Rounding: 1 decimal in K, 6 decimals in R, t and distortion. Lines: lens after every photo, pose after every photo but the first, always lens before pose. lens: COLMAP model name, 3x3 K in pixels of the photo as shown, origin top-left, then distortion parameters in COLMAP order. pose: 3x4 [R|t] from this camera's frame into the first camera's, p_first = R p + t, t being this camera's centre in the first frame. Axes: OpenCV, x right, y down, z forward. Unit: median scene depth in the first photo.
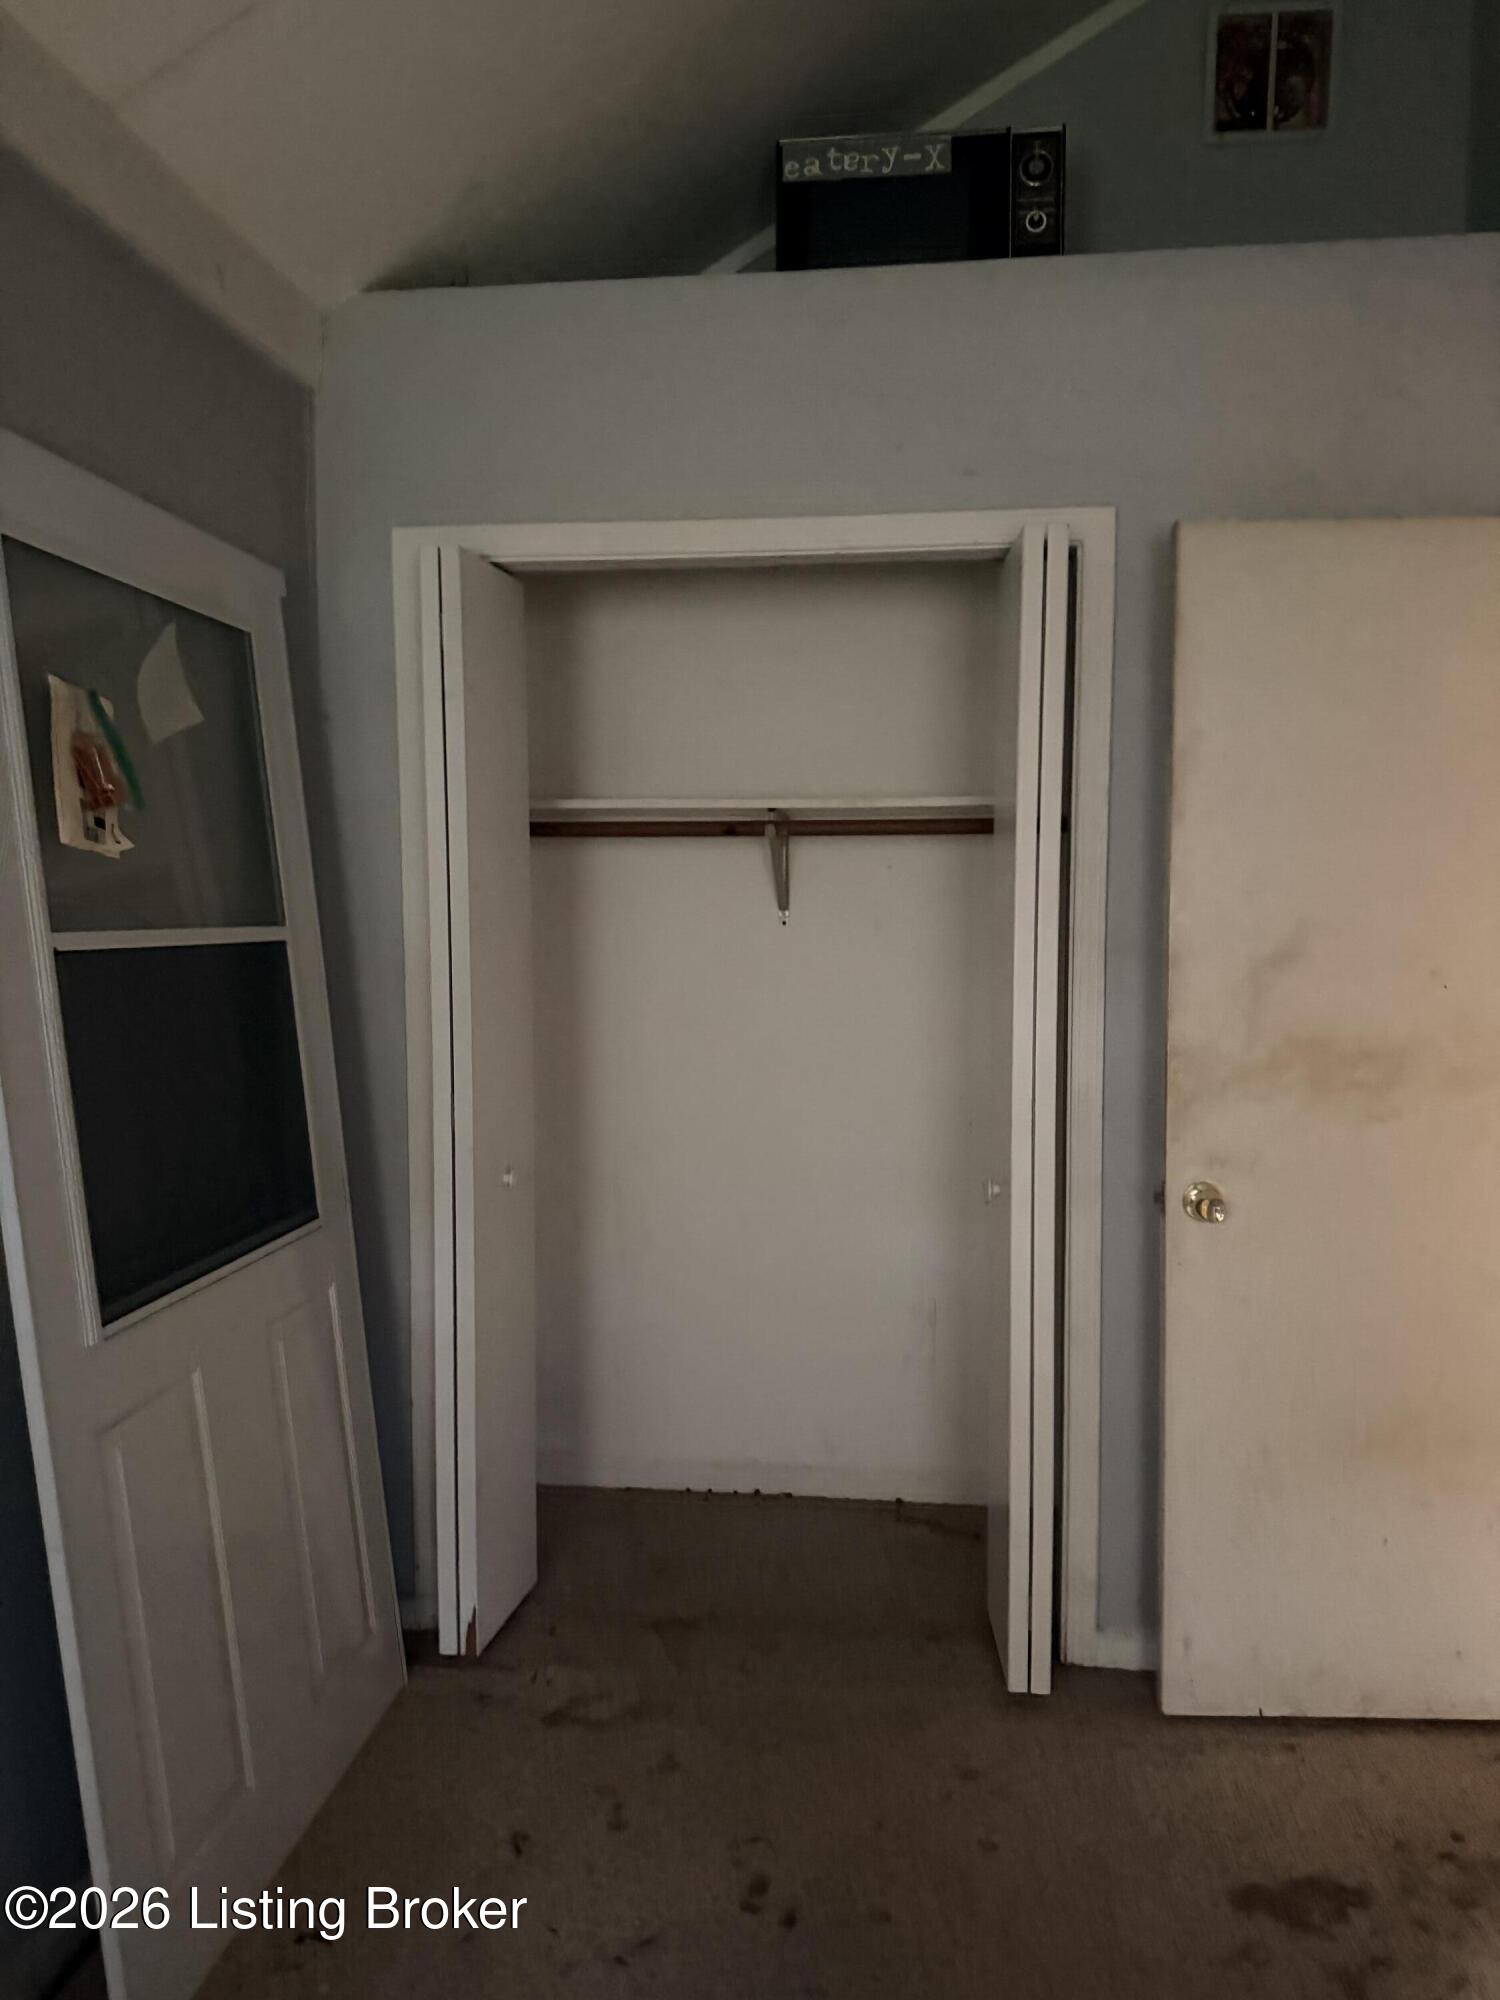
lens RADIAL K [[1397.7, 0, 760.0], [0, 1397.7, 1005.8], [0, 0, 1]] dist [0.037942, -0.056807]
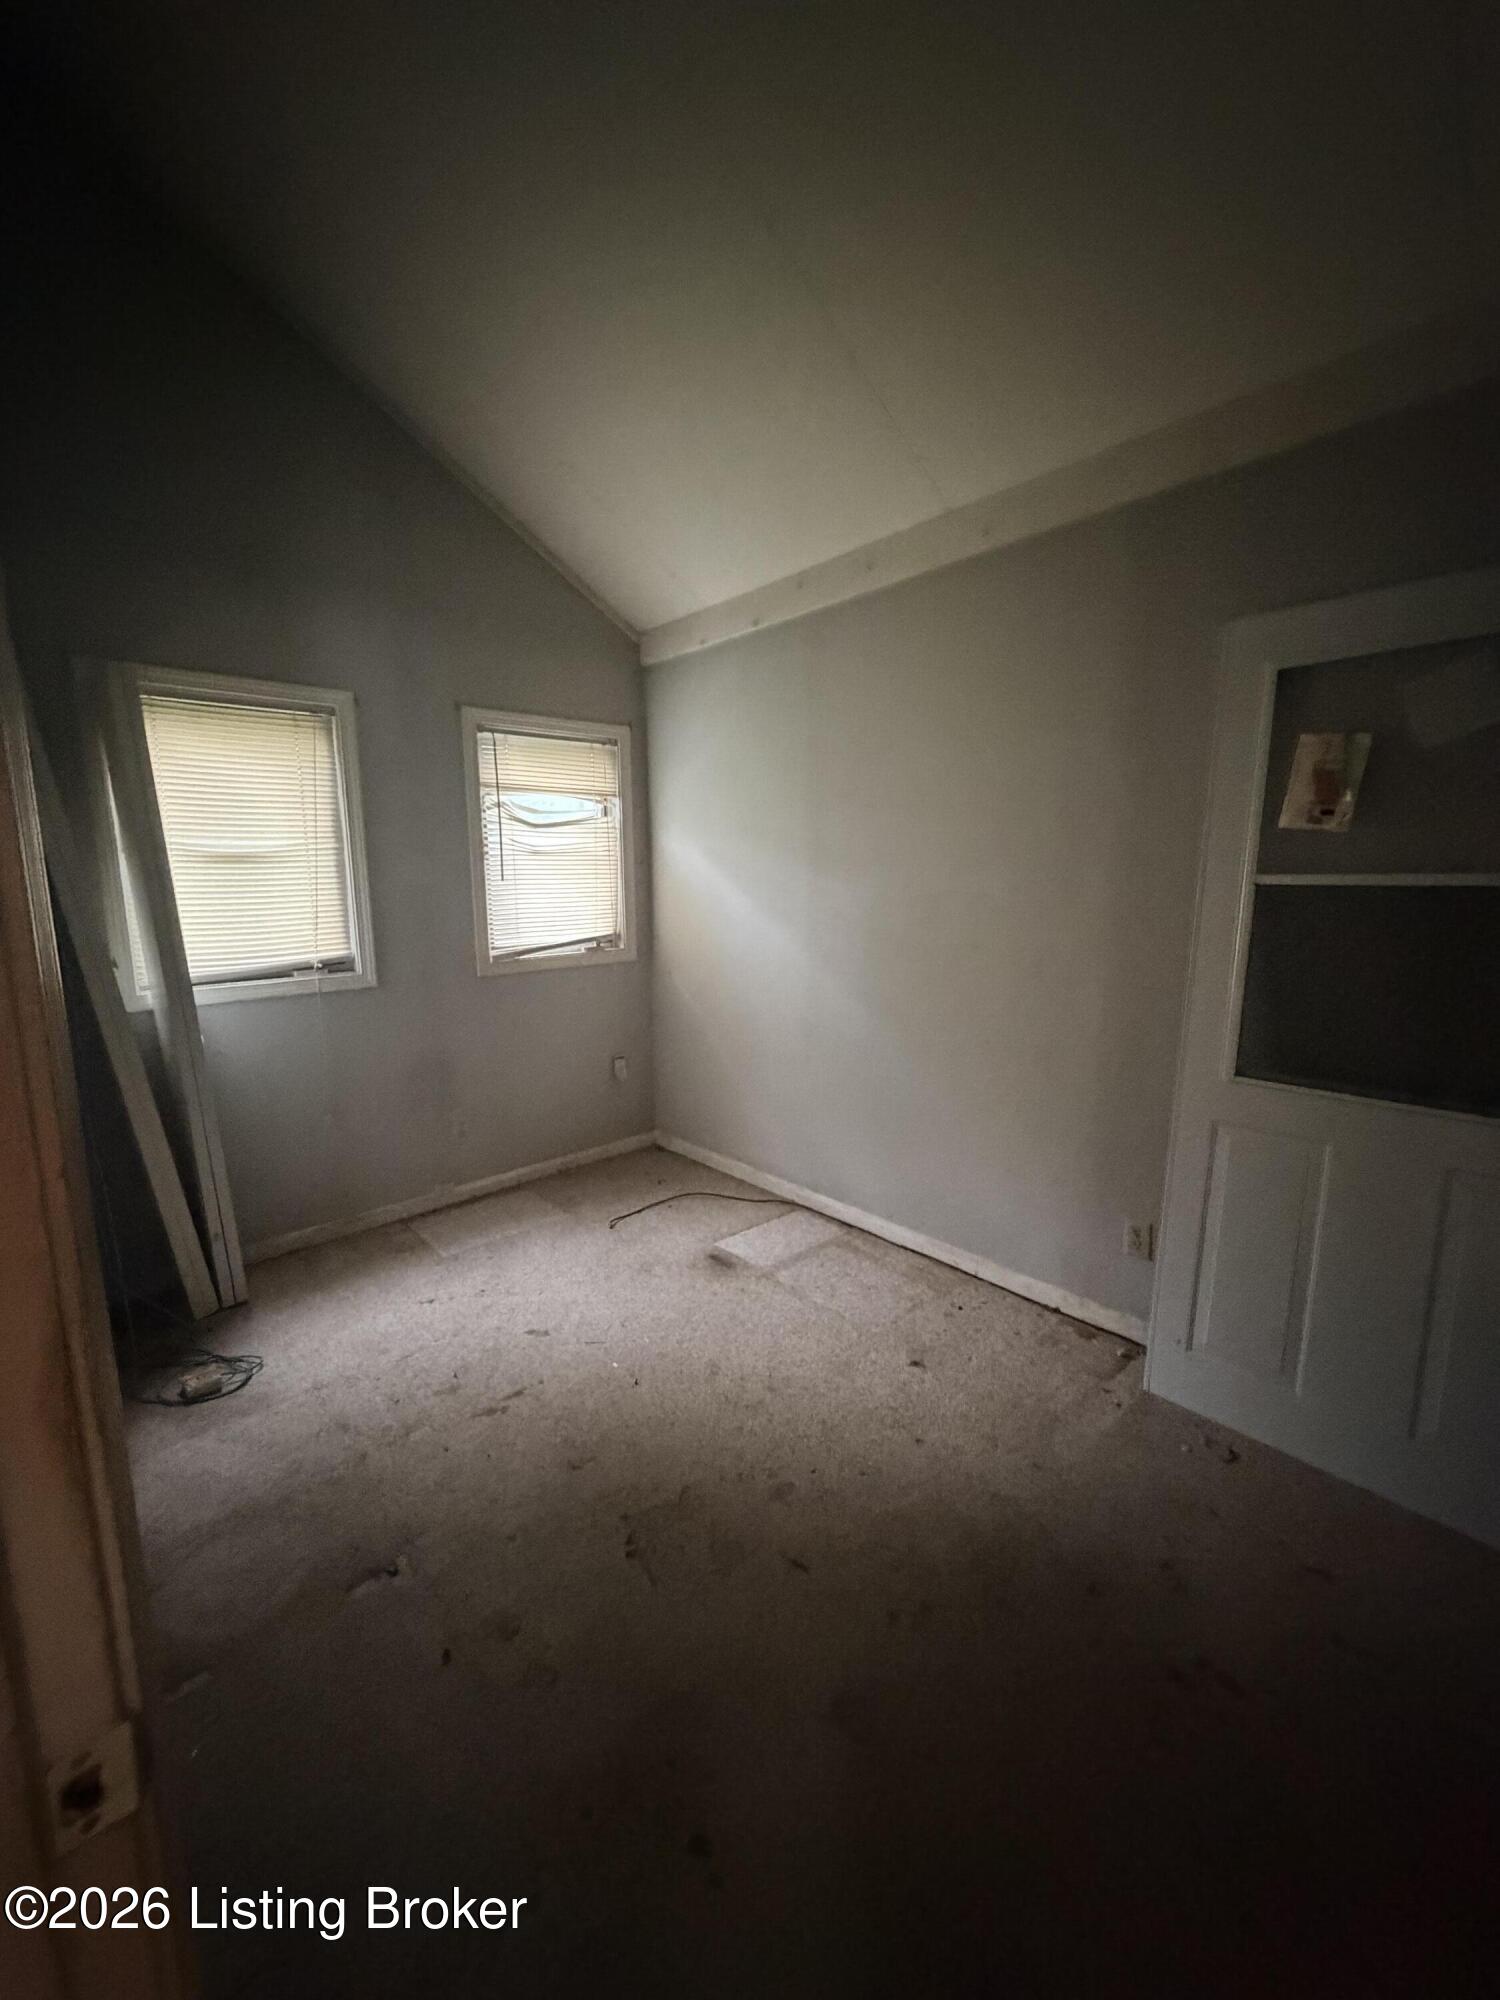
lens RADIAL K [[798.5, 0, 752.1], [0, 798.5, 996.4], [0, 0, 1]] dist [-0.000514, -0.000132]
pose [[-0.664724, 0.143937, -0.733093, 0.777248], [-0.029596, 0.975421, 0.218351, -0.103888], [0.746503, 0.166839, -0.644126, 1.163115]]
